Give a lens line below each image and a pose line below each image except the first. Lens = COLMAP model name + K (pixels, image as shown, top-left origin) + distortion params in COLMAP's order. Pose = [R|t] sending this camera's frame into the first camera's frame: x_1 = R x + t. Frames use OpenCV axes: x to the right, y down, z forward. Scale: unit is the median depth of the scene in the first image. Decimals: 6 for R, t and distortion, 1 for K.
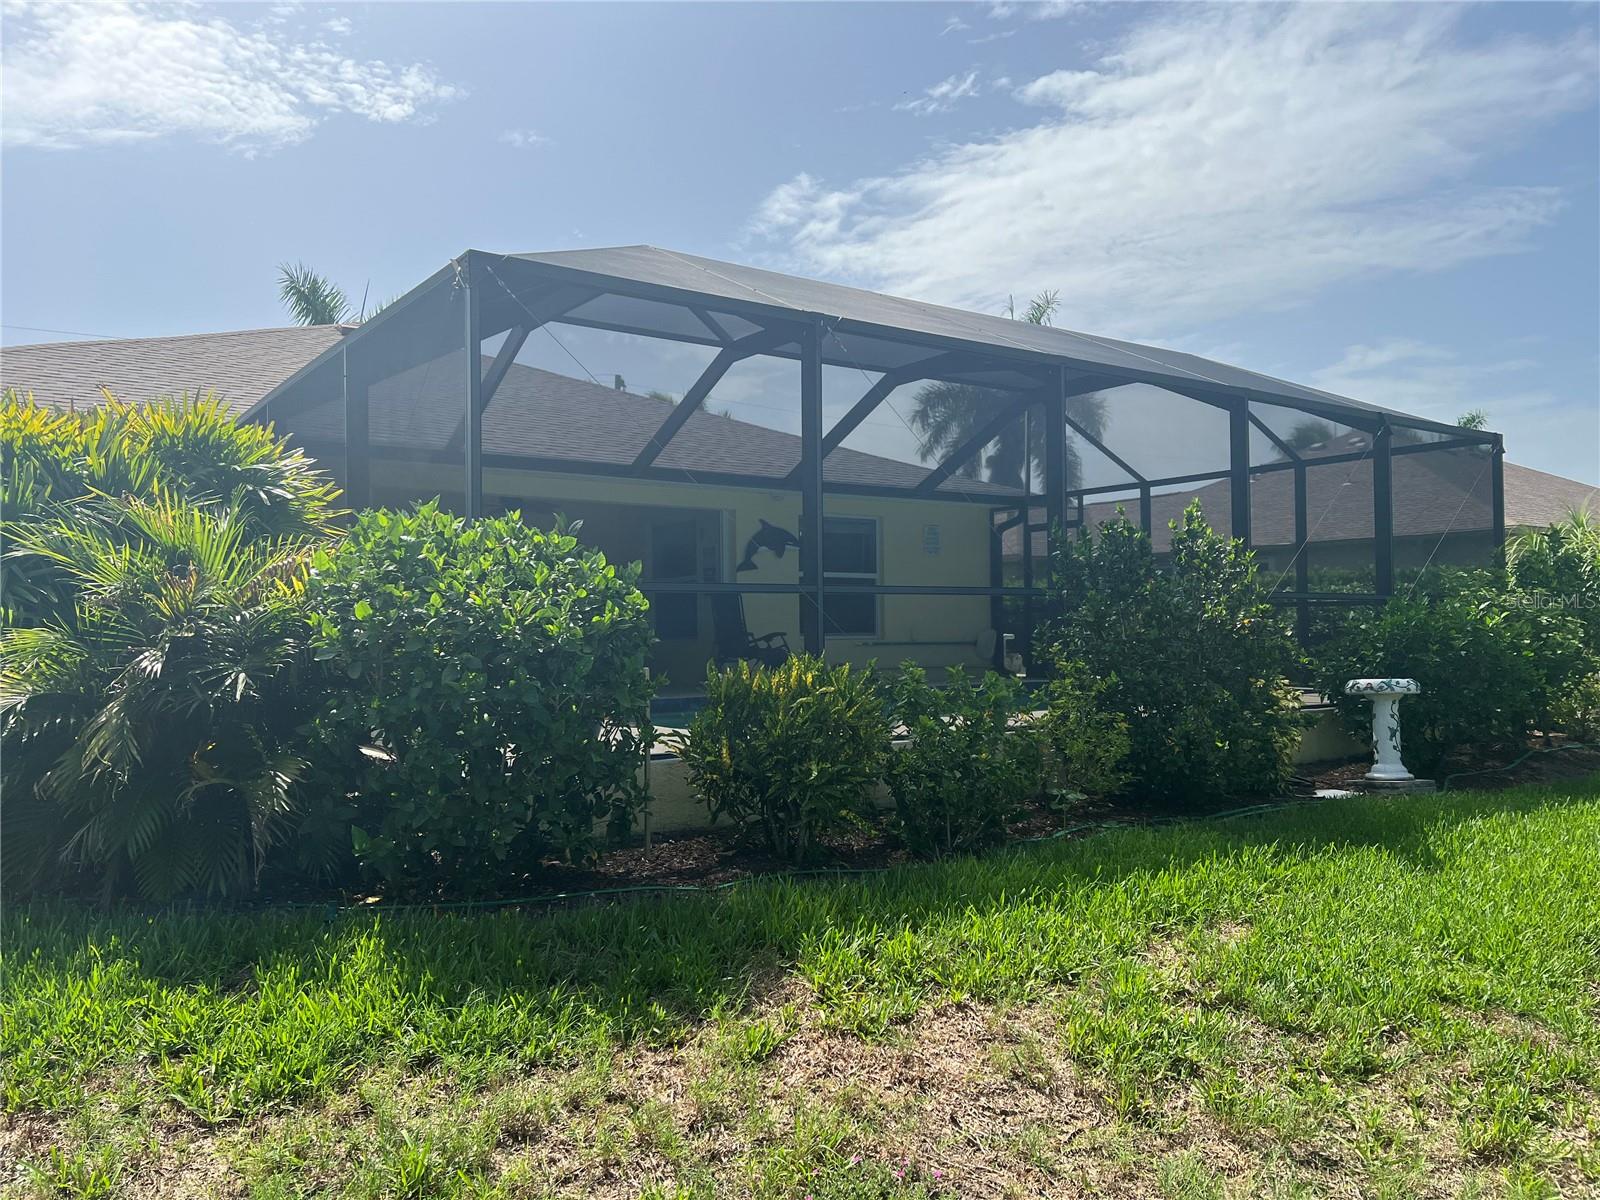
lens RADIAL K [[1209.5, 0, 803.1], [0, 1209.5, 598.1], [0, 0, 1]] dist [0.041642, -0.021629]
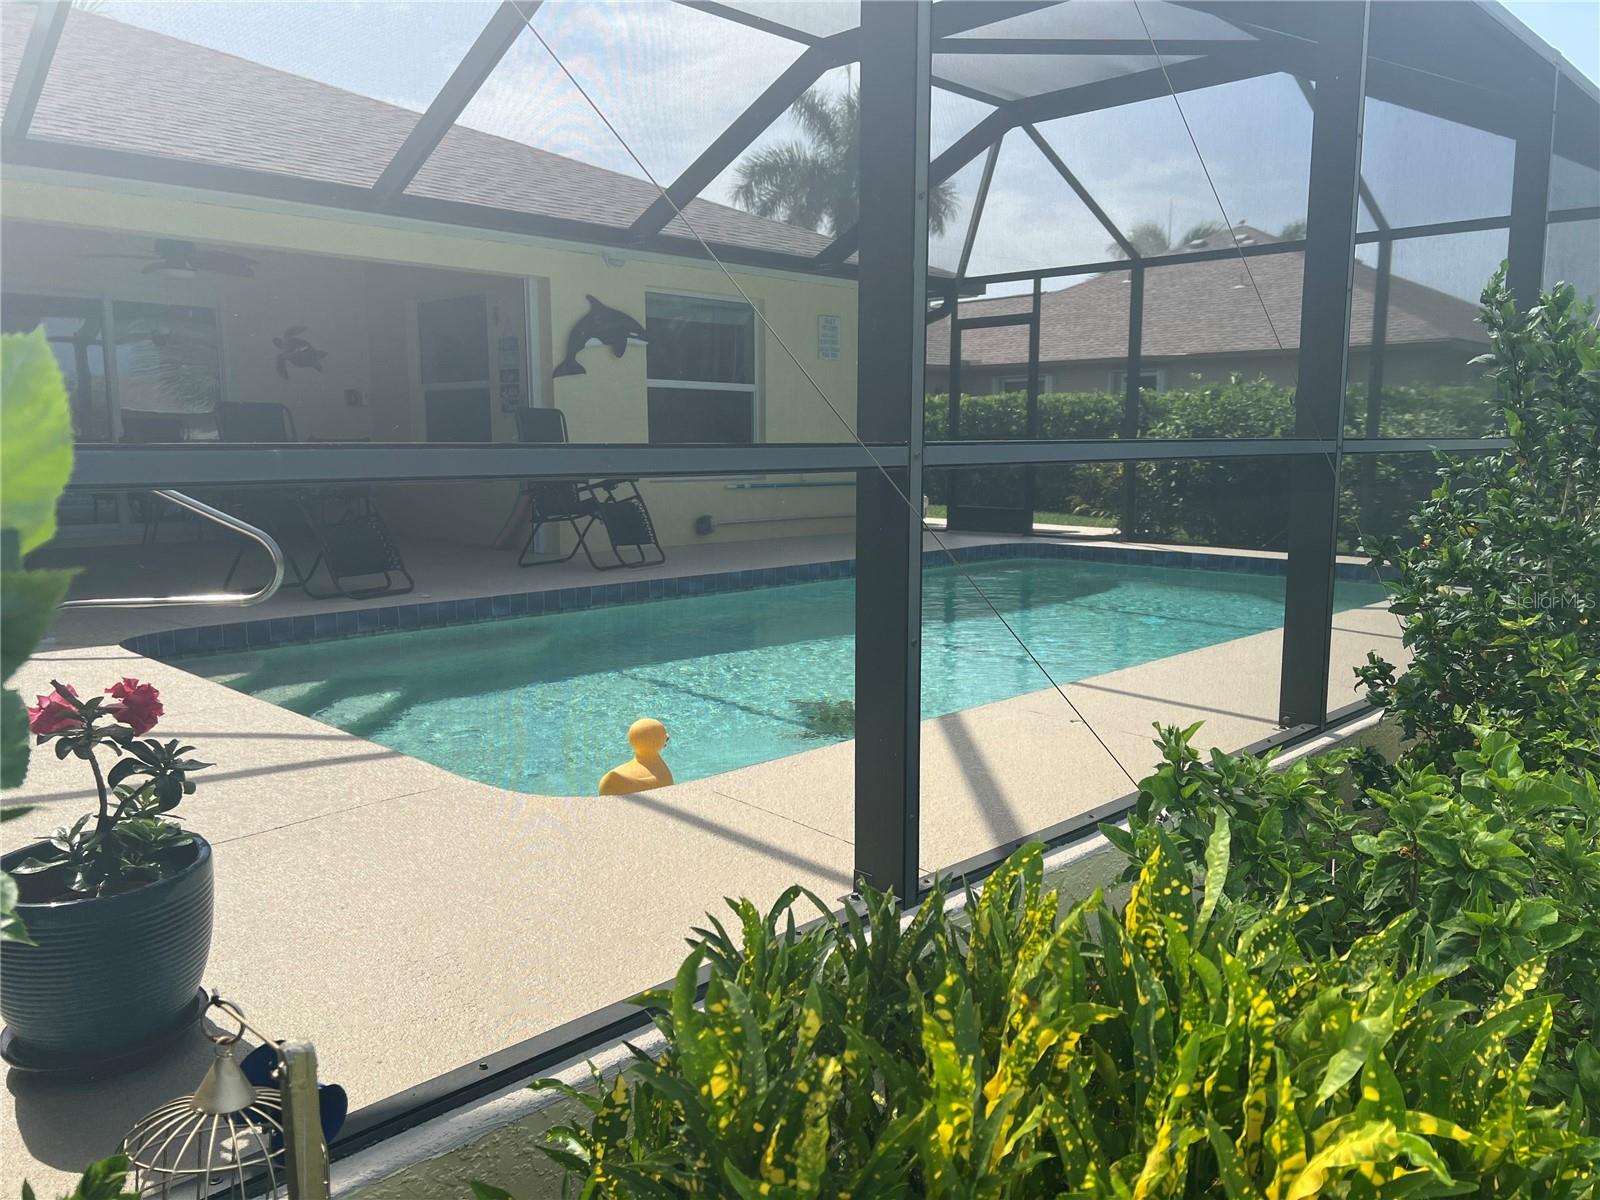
lens RADIAL K [[1209.5, 0, 796.0], [0, 1209.5, 604.3], [0, 0, 1]] dist [0.041642, -0.021629]
pose [[0.986261, -0.009552, 0.164919, -0.034282], [-0.017773, 0.986396, 0.163422, -0.009956], [-0.164237, -0.164108, 0.972674, 0.319072]]
